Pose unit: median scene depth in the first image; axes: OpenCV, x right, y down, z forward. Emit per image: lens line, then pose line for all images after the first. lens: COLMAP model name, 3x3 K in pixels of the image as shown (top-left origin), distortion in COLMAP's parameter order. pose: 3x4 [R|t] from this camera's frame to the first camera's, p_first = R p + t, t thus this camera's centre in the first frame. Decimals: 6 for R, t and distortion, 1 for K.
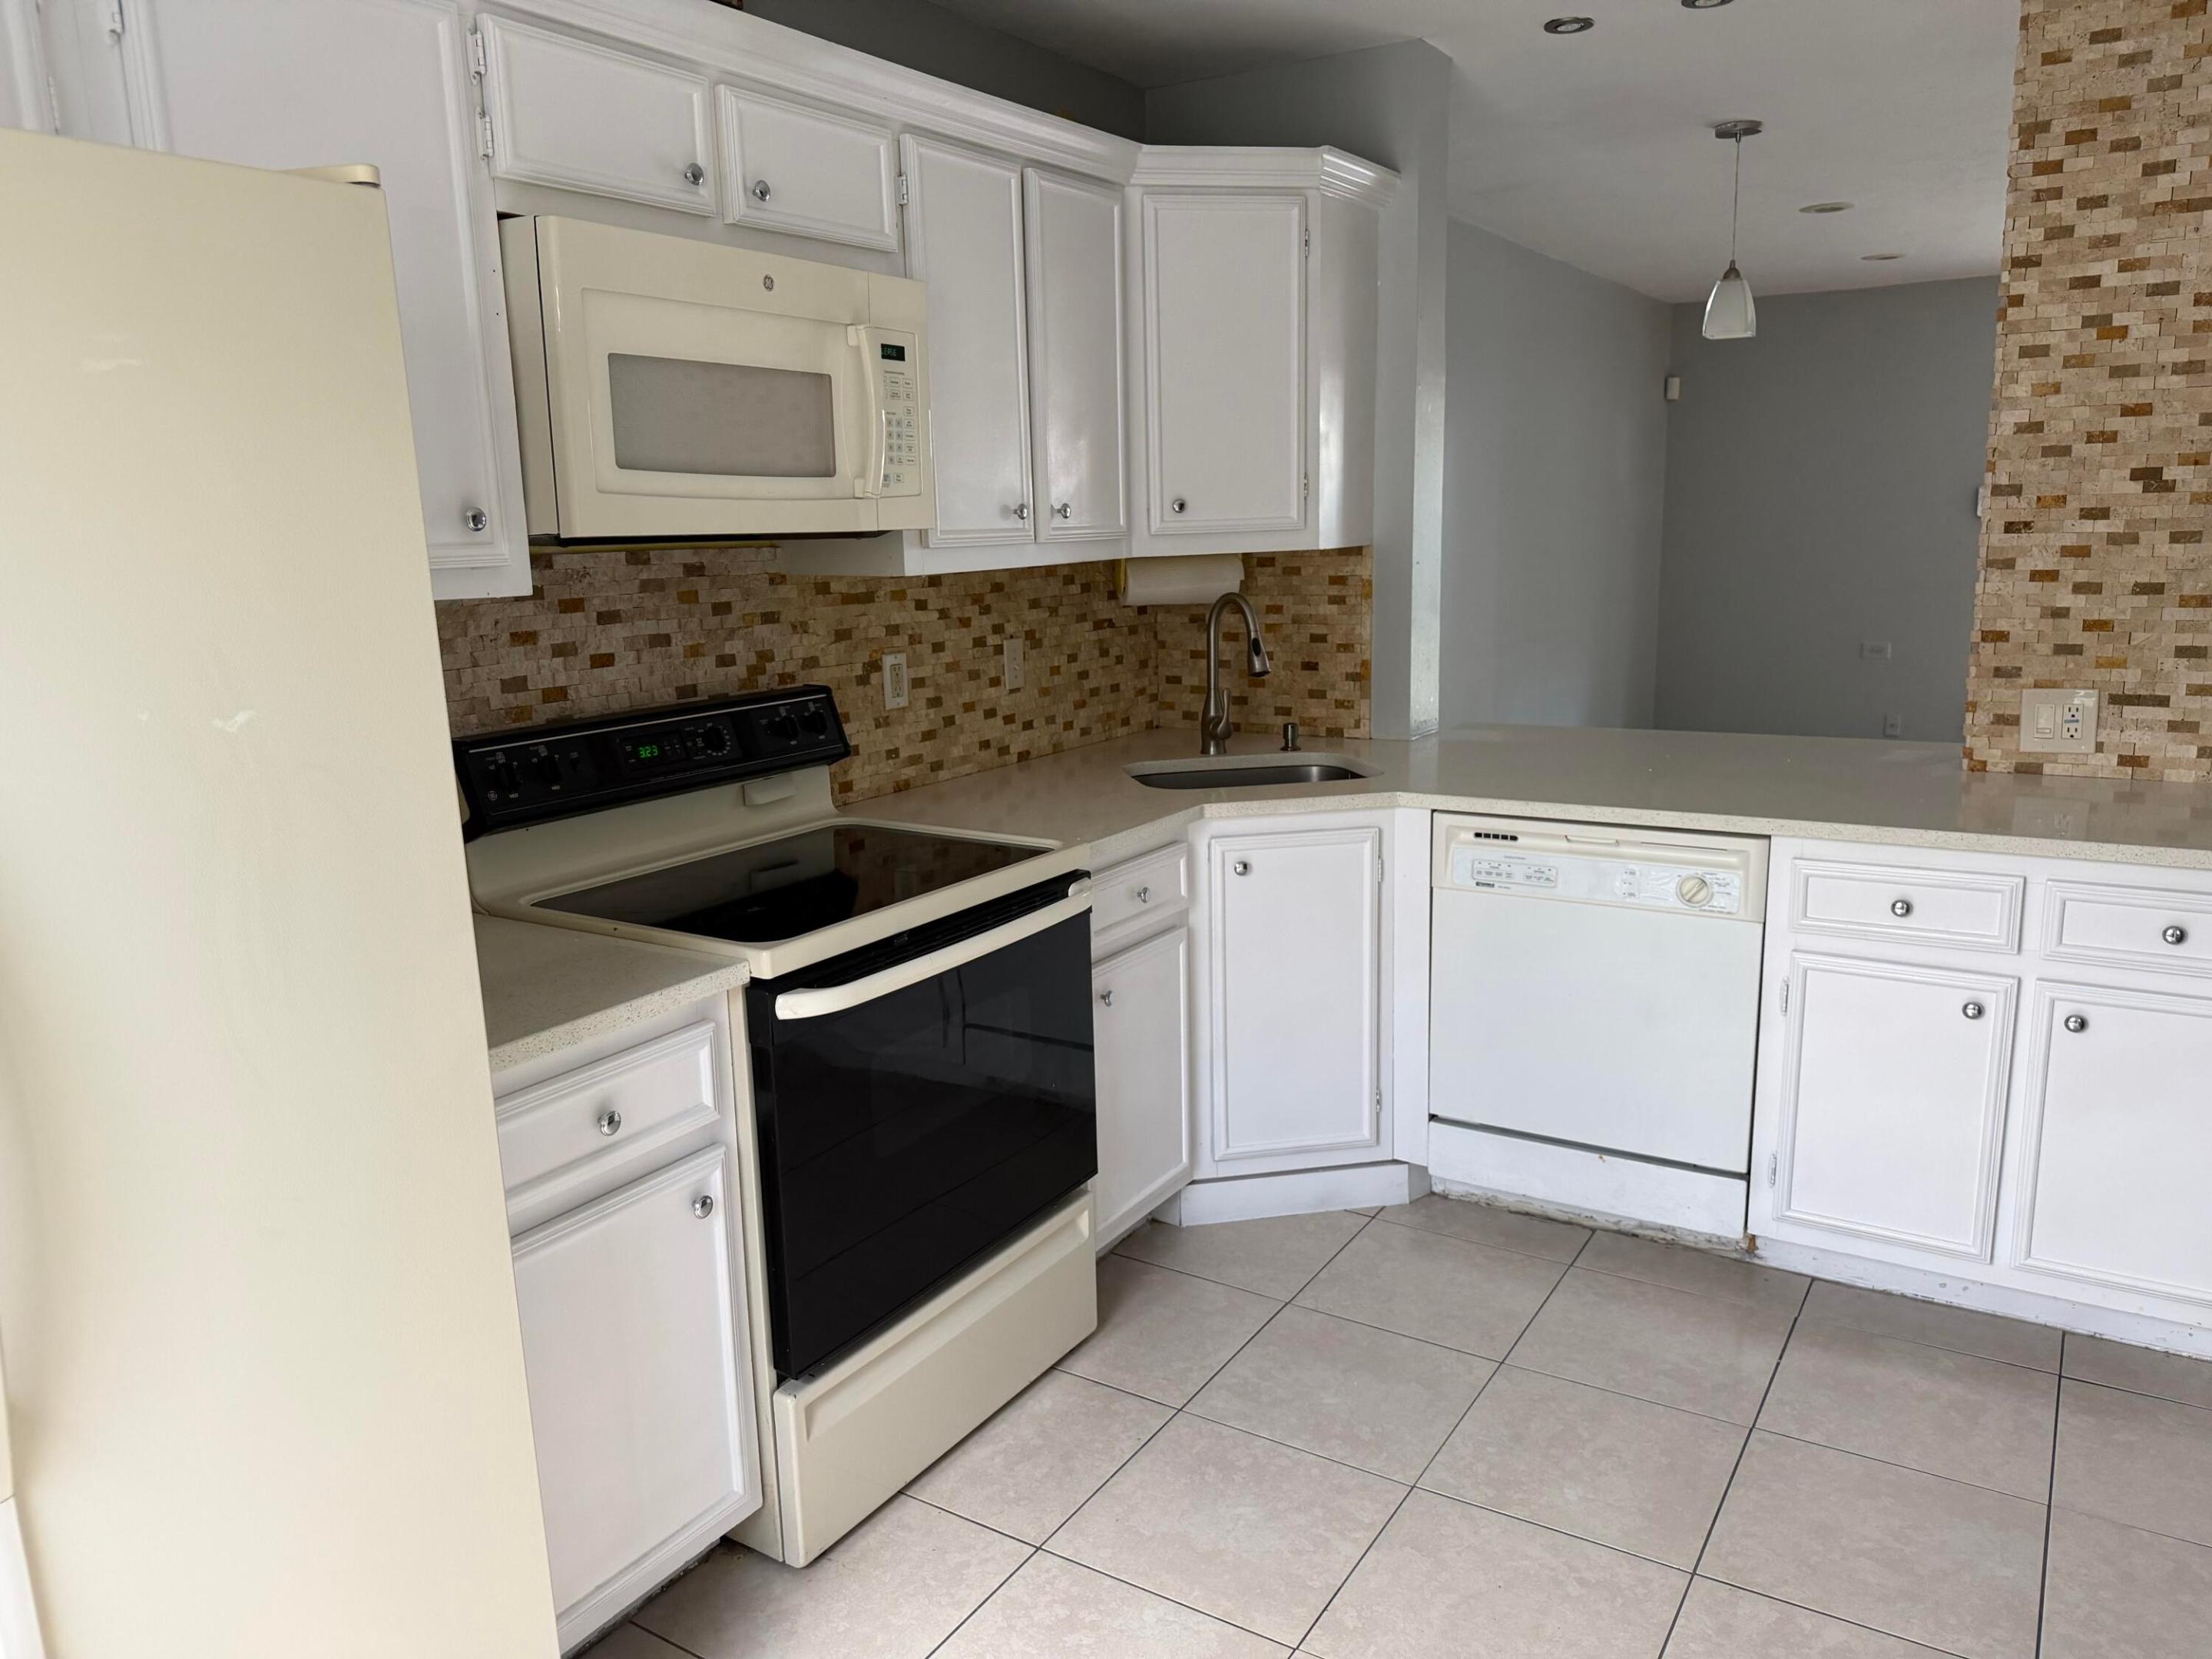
lens RADIAL K [[1557.0, 0, 1091.8], [0, 1557.0, 836.5], [0, 0, 1]] dist [0.069717, -0.067042]
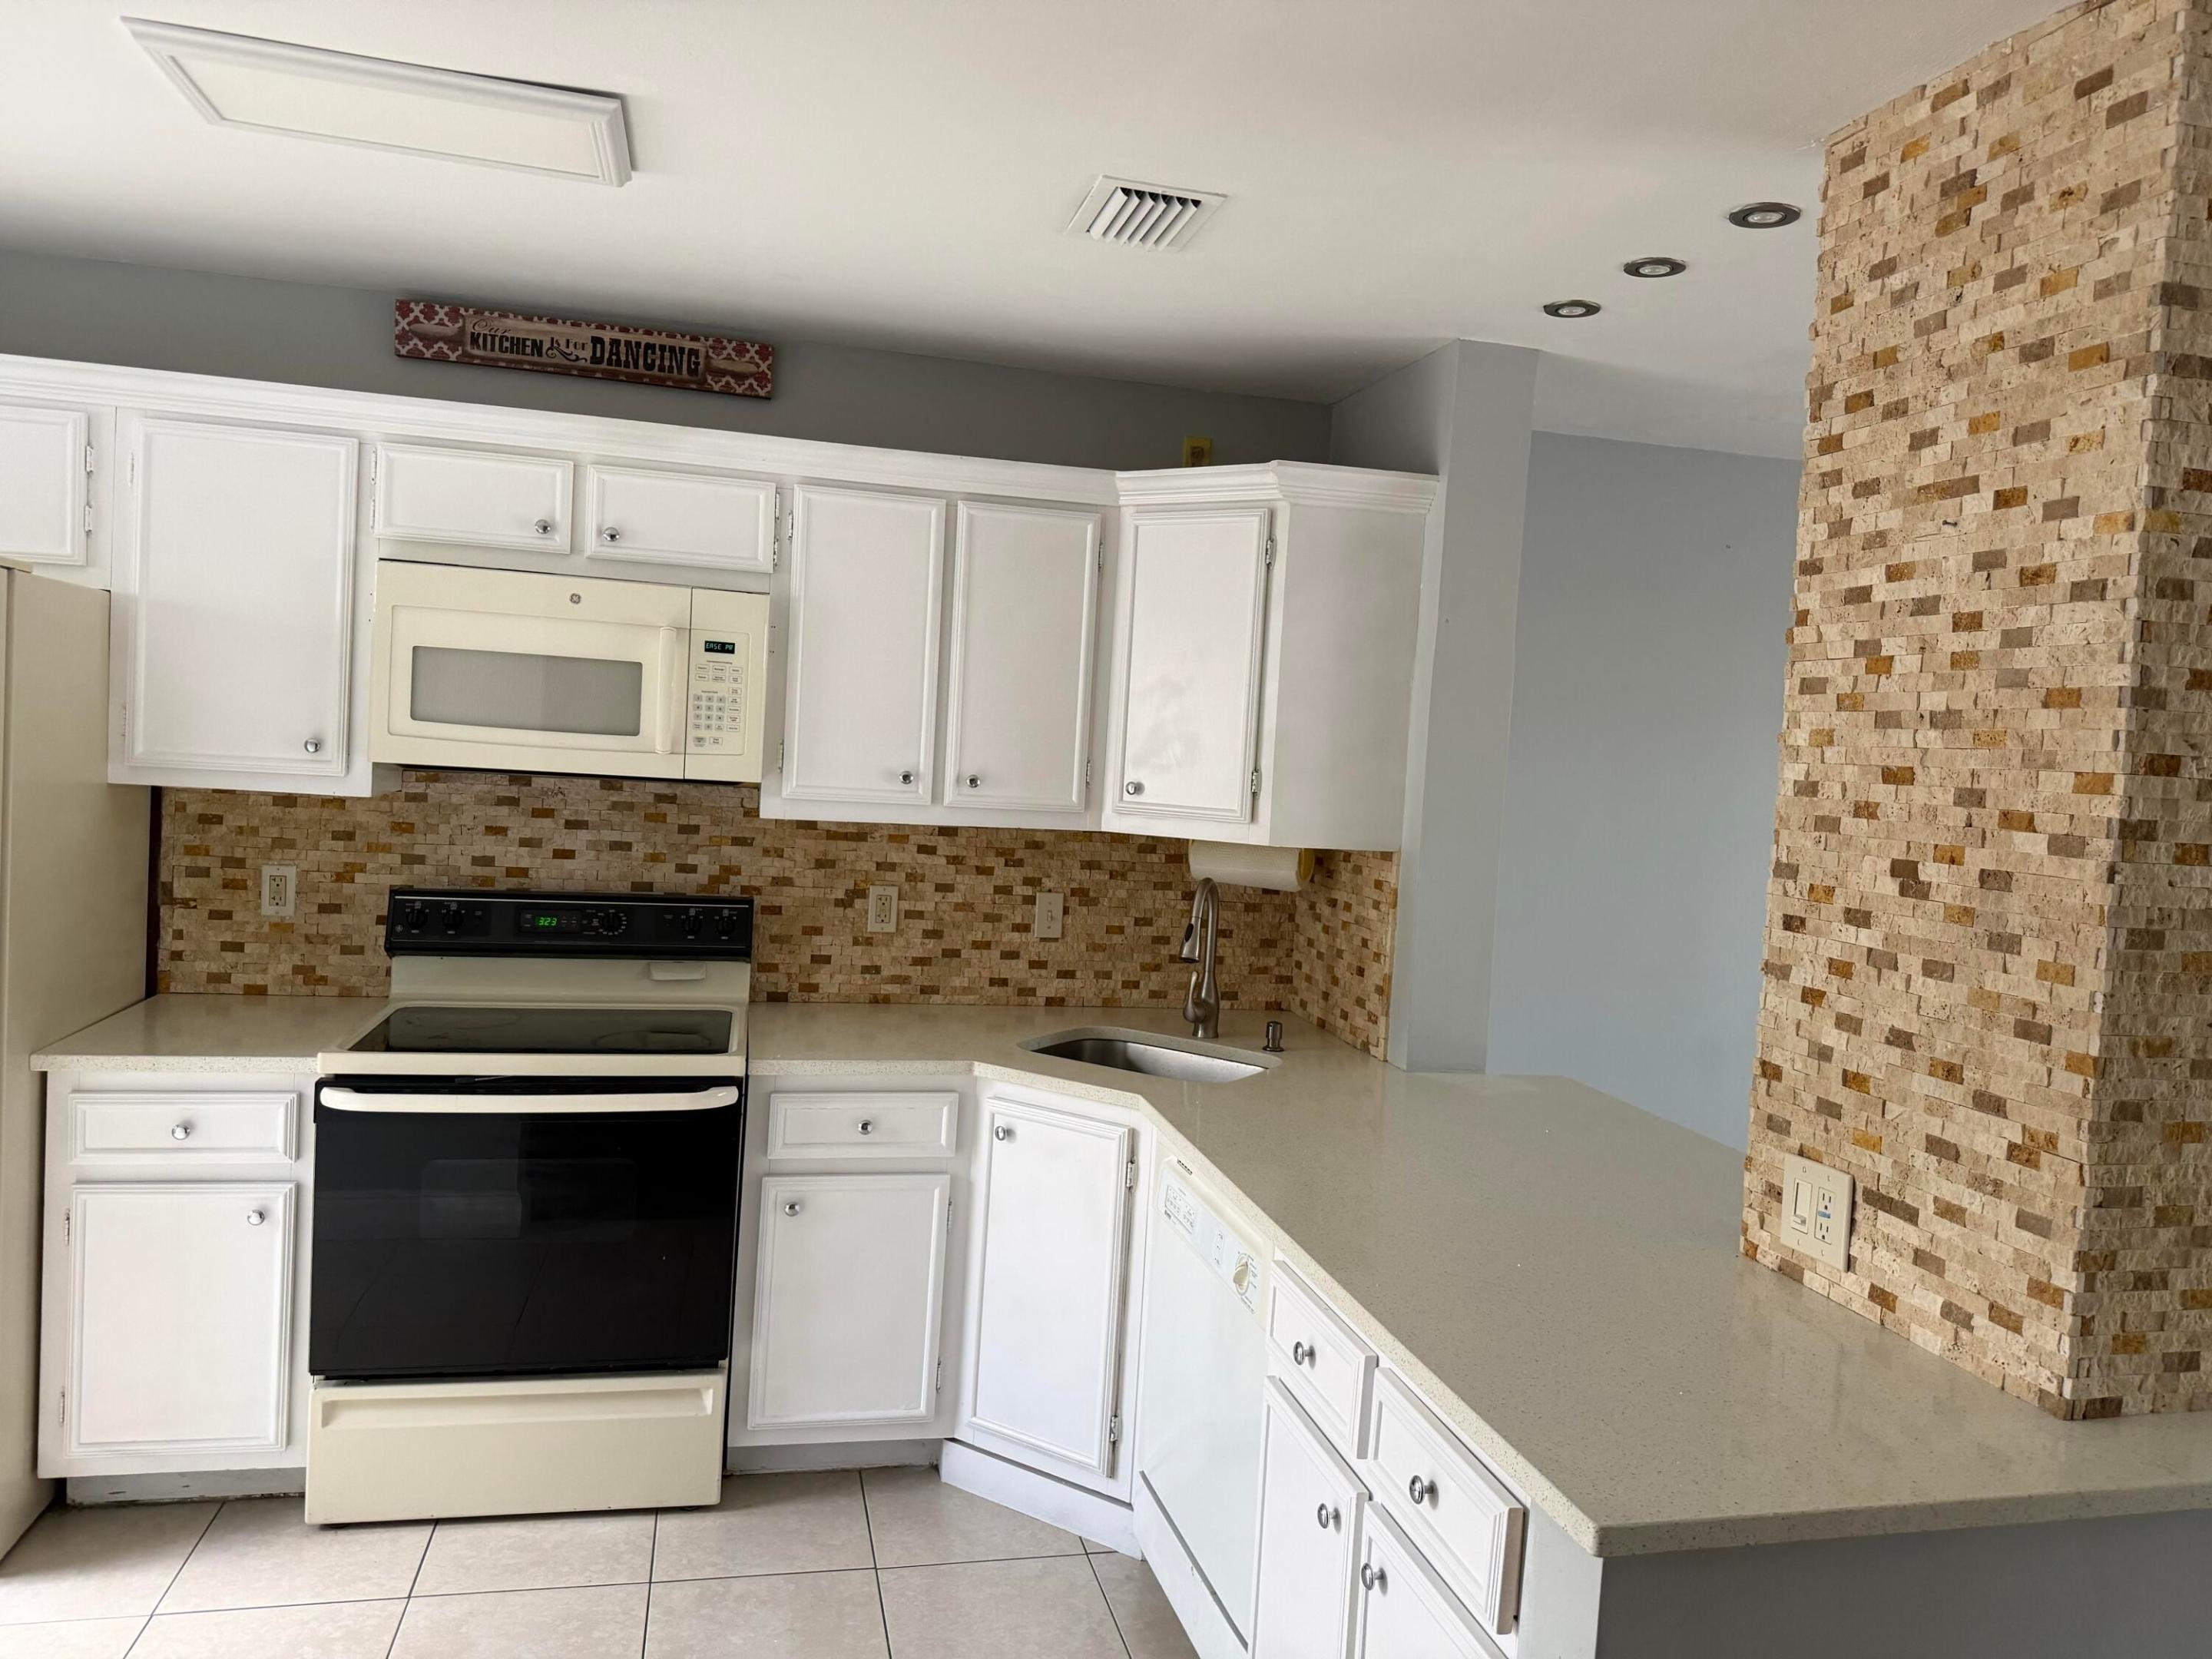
lens RADIAL K [[1563.9, 0, 1100.2], [0, 1563.9, 820.4], [0, 0, 1]] dist [0.112538, -0.148898]
pose [[0.704091, 0.103149, -0.702578, 0.894366], [-0.215276, 0.973839, -0.072765, -0.125232], [0.676692, 0.202482, 0.707876, 0.282372]]
